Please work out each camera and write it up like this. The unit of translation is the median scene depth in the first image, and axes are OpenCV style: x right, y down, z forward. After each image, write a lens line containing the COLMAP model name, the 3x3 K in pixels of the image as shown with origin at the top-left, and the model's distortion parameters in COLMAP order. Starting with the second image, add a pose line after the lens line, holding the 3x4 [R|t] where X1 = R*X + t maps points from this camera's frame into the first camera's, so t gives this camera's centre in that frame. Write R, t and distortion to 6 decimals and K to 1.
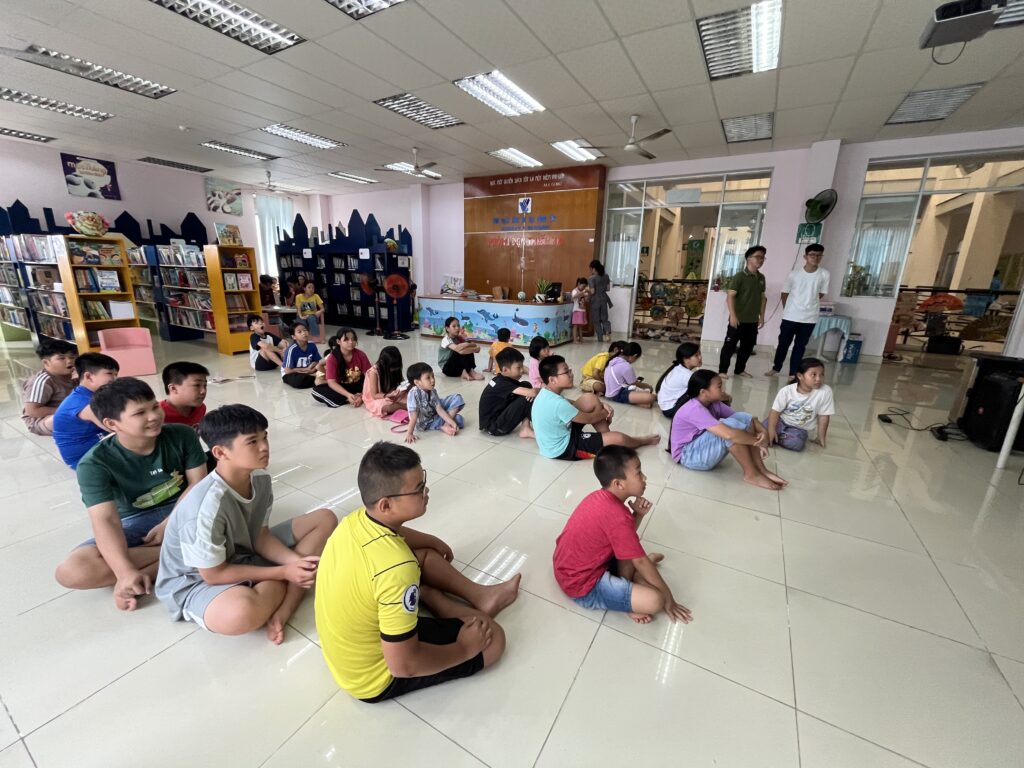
lens RADIAL K [[423.4, 0, 513.9], [0, 423.4, 385.4], [0, 0, 1]] dist [-0.013062, 0.000289]
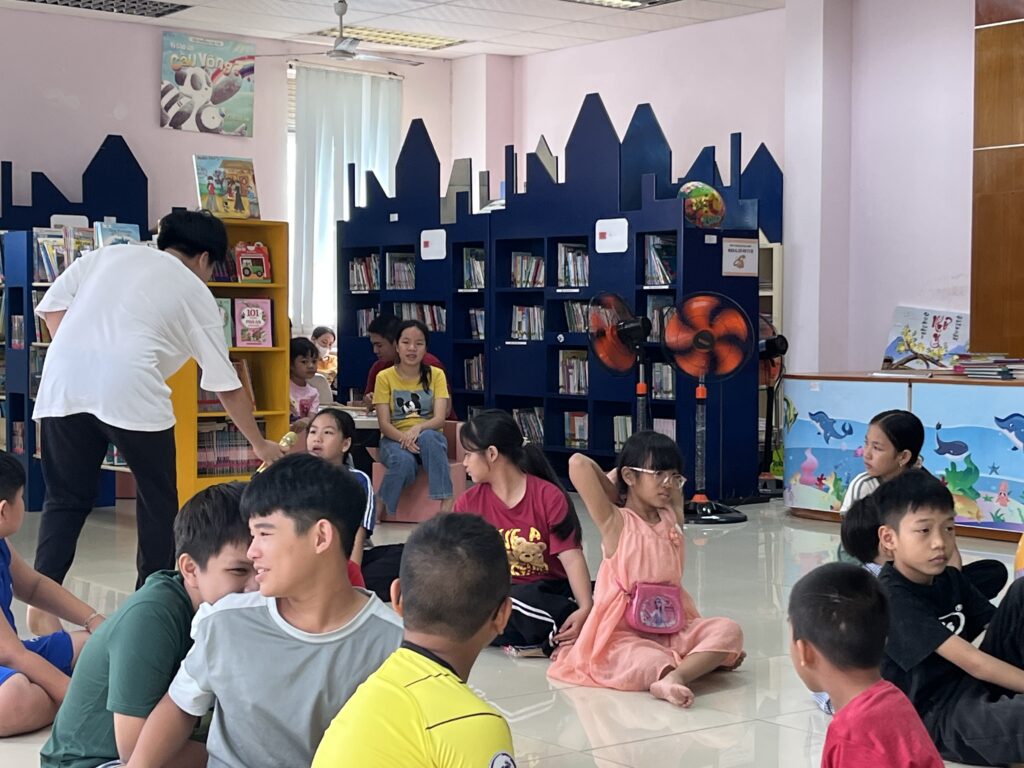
lens RADIAL K [[1880.9, 0, 515.2], [0, 1880.9, 386.5], [0, 0, 1]] dist [0.076396, 0.000000]
pose [[0.923556, -0.011352, -0.383295, 0.075604], [-0.077356, 0.973496, -0.215223, 0.069358], [0.375580, 0.228421, 0.898200, -0.156641]]
